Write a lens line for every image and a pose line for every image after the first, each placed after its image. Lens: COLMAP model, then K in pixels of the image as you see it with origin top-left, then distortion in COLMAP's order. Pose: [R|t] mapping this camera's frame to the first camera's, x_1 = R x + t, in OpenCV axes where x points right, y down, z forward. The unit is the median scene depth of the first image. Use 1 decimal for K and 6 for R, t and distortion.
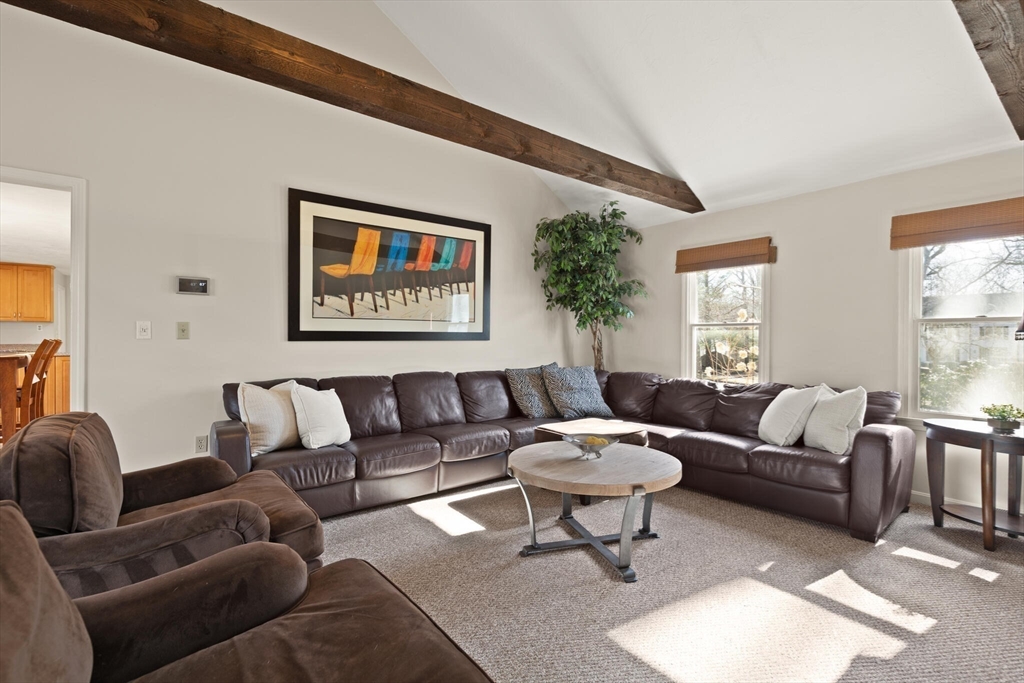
lens RADIAL K [[462.5, 0, 505.2], [0, 462.5, 338.4], [0, 0, 1]] dist [0.007727, -0.002650]
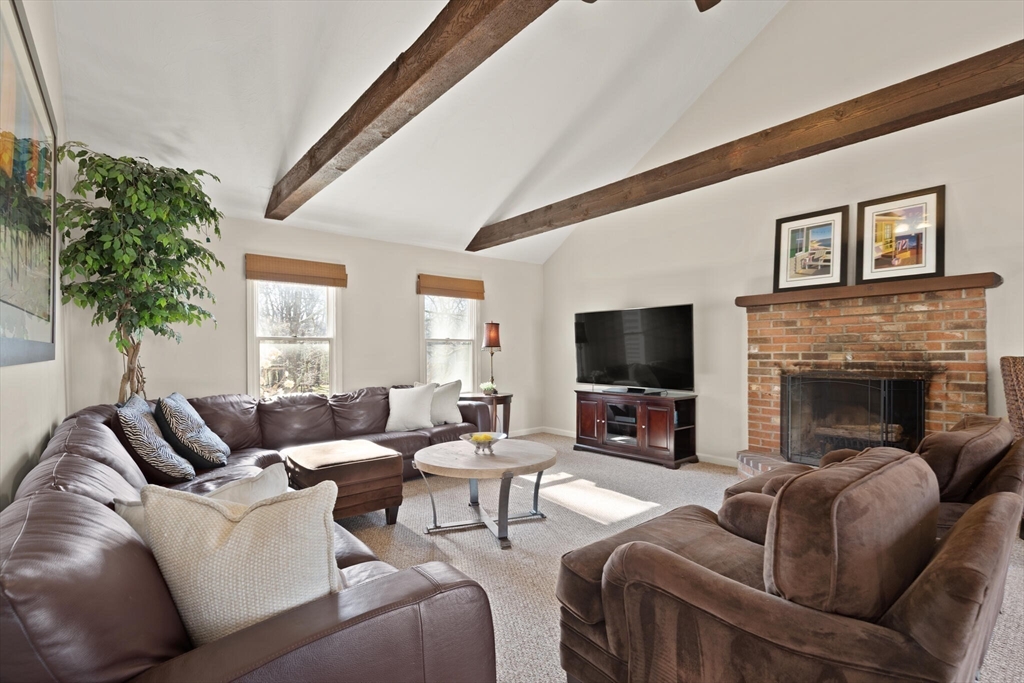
lens RADIAL K [[462.5, 0, 519.2], [0, 462.5, 351.3], [0, 0, 1]] dist [0.007727, -0.002650]
pose [[-0.022504, -0.004813, 0.999735, -0.622843], [0.015809, 0.999862, 0.005169, 0.000939], [-0.999622, 0.015922, -0.022424, 0.590287]]
